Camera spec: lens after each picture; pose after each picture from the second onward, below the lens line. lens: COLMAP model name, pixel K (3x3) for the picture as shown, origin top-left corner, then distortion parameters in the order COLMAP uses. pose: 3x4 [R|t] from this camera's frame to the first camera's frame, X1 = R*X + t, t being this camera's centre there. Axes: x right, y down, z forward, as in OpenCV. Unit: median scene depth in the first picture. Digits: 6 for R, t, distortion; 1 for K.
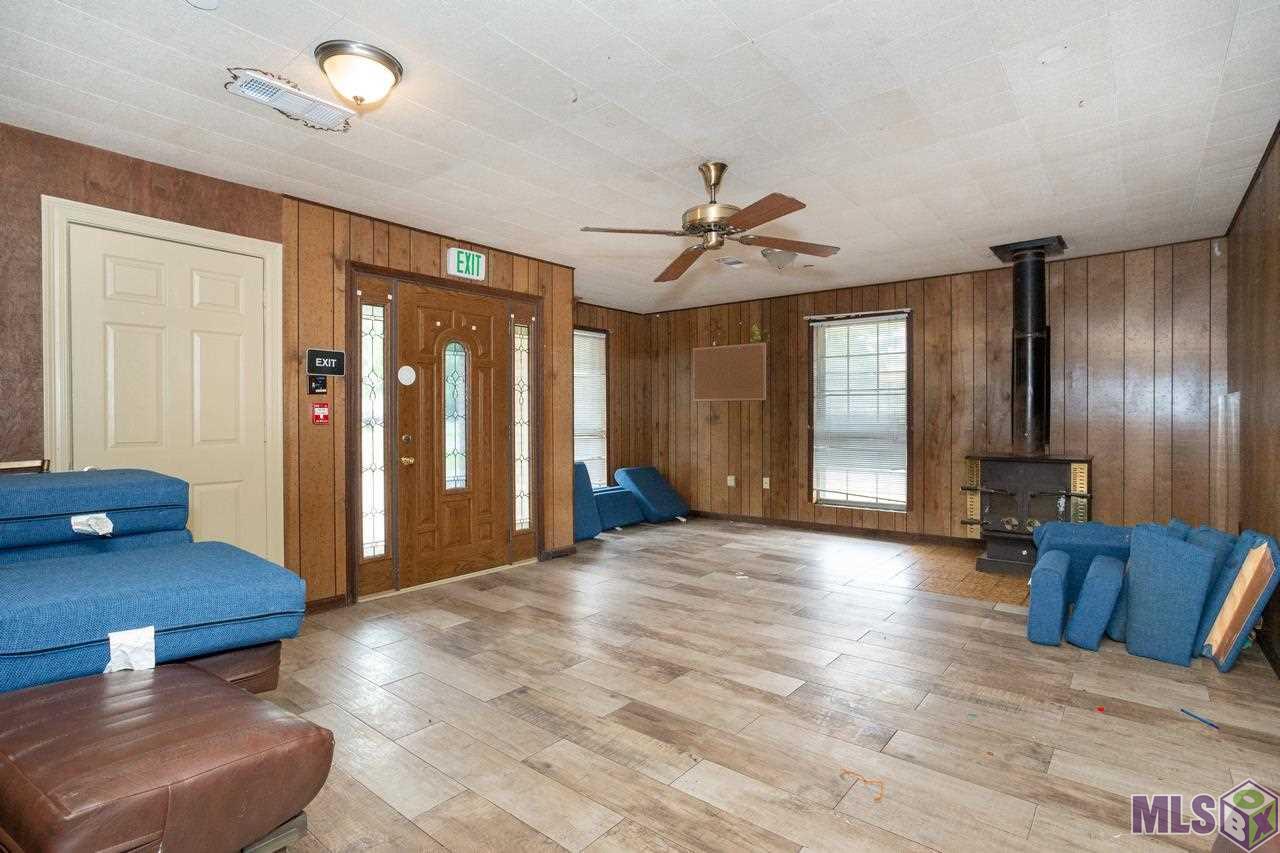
lens RADIAL K [[635.0, 0, 636.6], [0, 635.0, 424.3], [0, 0, 1]] dist [-0.052146, 0.031752]
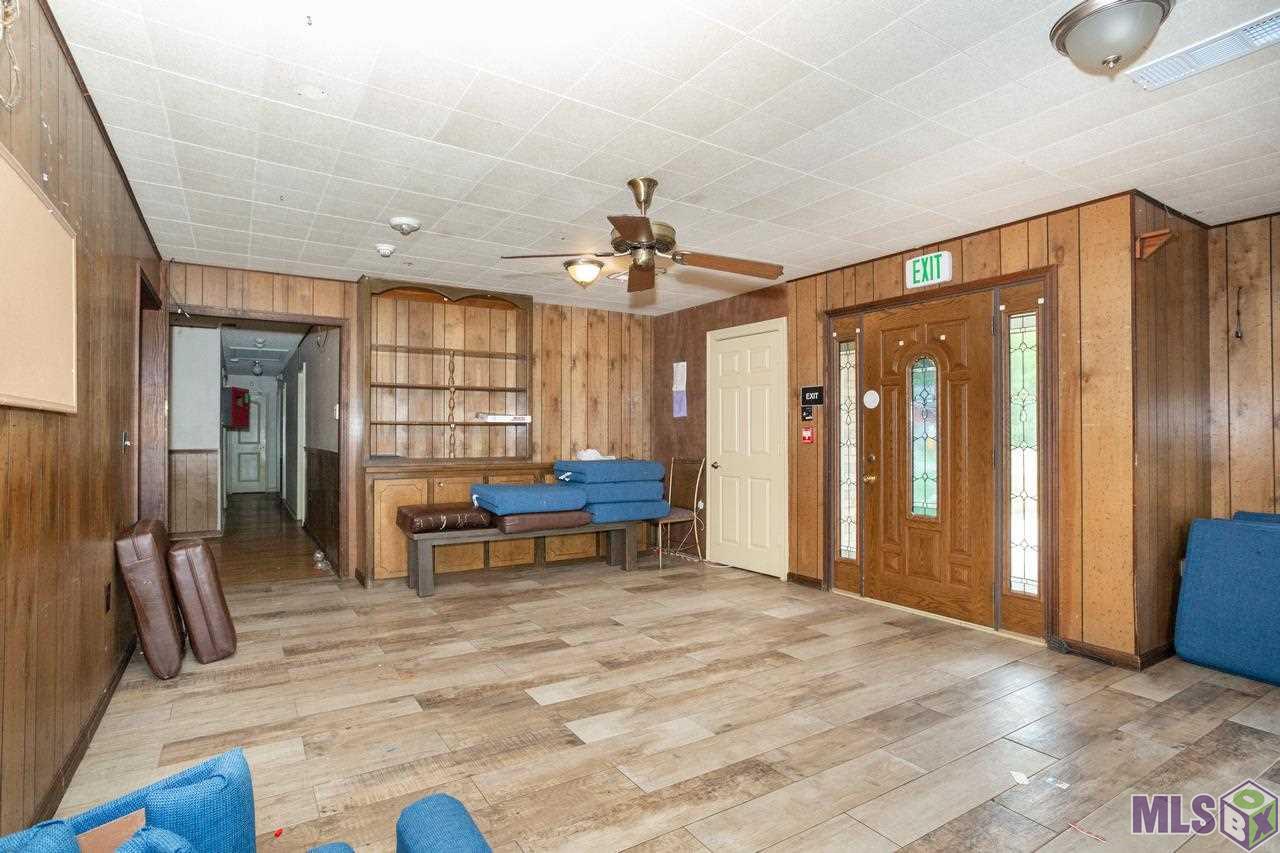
lens RADIAL K [[635.0, 0, 636.6], [0, 635.0, 424.3], [0, 0, 1]] dist [-0.052146, 0.031752]
pose [[-0.311079, -0.014476, -0.950274, 0.855714], [-0.009492, 0.999881, -0.012125, -0.019885], [0.950337, 0.005249, -0.311180, 1.053781]]
